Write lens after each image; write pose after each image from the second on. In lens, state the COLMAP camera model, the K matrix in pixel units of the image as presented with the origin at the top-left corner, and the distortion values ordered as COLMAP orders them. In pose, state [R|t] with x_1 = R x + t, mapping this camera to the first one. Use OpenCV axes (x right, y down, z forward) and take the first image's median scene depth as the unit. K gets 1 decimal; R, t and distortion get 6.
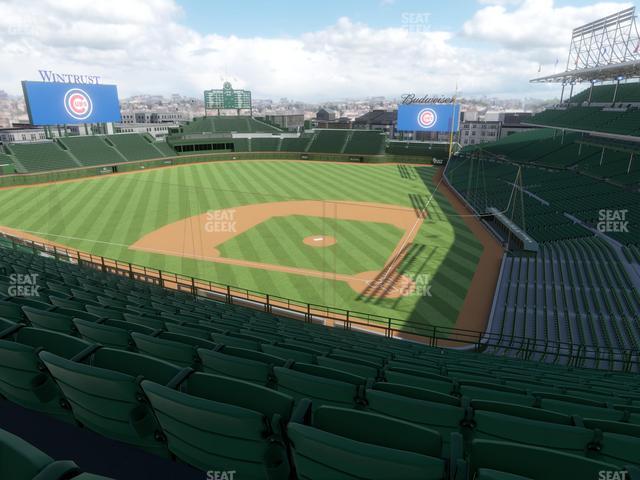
lens RADIAL K [[416.6, 0, 319.7], [0, 416.6, 241.3], [0, 0, 1]] dist [0.000169, -0.000281]
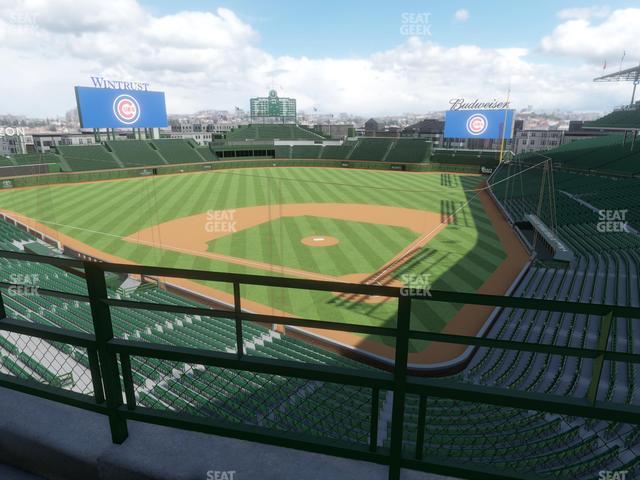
lens RADIAL K [[416.6, 0, 319.7], [0, 416.6, 240.9], [0, 0, 1]] dist [0.000169, -0.000281]
pose [[0.988416, 0.041515, -0.145983, 0.056141], [-0.047415, 0.998184, -0.037168, 0.013803], [0.144174, 0.043659, 0.988589, 0.042742]]
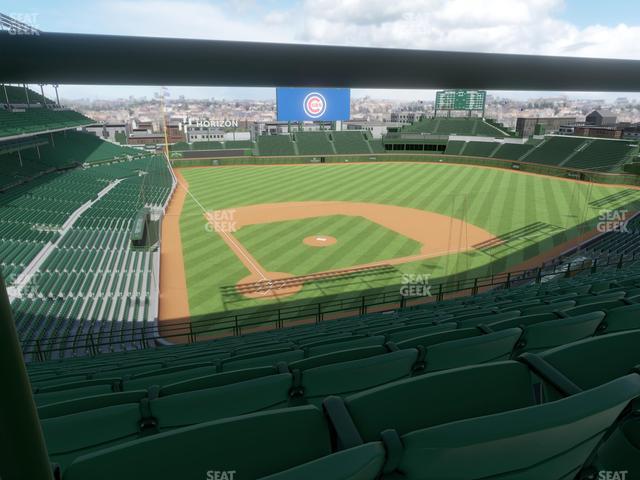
lens RADIAL K [[416.6, 0, 318.9], [0, 416.6, 240.9], [0, 0, 1]] dist [0.000169, -0.000281]
pose [[0.719349, 0.214518, -0.660696, 0.280377], [-0.216558, 0.972976, 0.080127, -0.034257], [0.660030, 0.085439, 0.746365, 0.104874]]
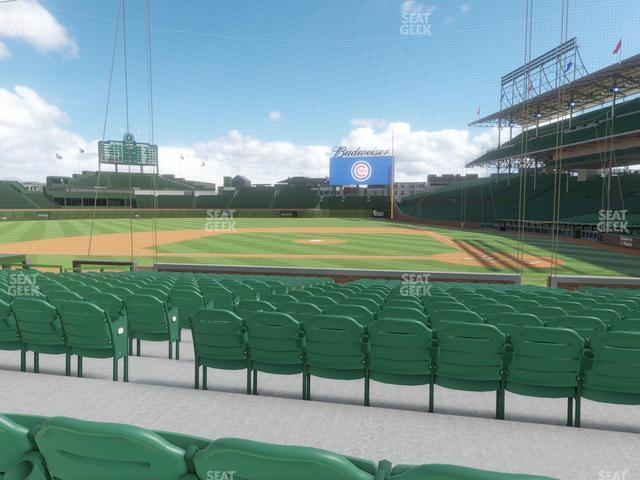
lens RADIAL K [[416.6, 0, 319.9], [0, 416.6, 240.2], [0, 0, 1]] dist [0.000169, -0.000281]
pose [[0.968411, -0.019032, 0.248632, -0.065264], [0.077642, 0.970532, -0.228121, 0.058928], [-0.236964, 0.240219, 0.941352, 0.174298]]
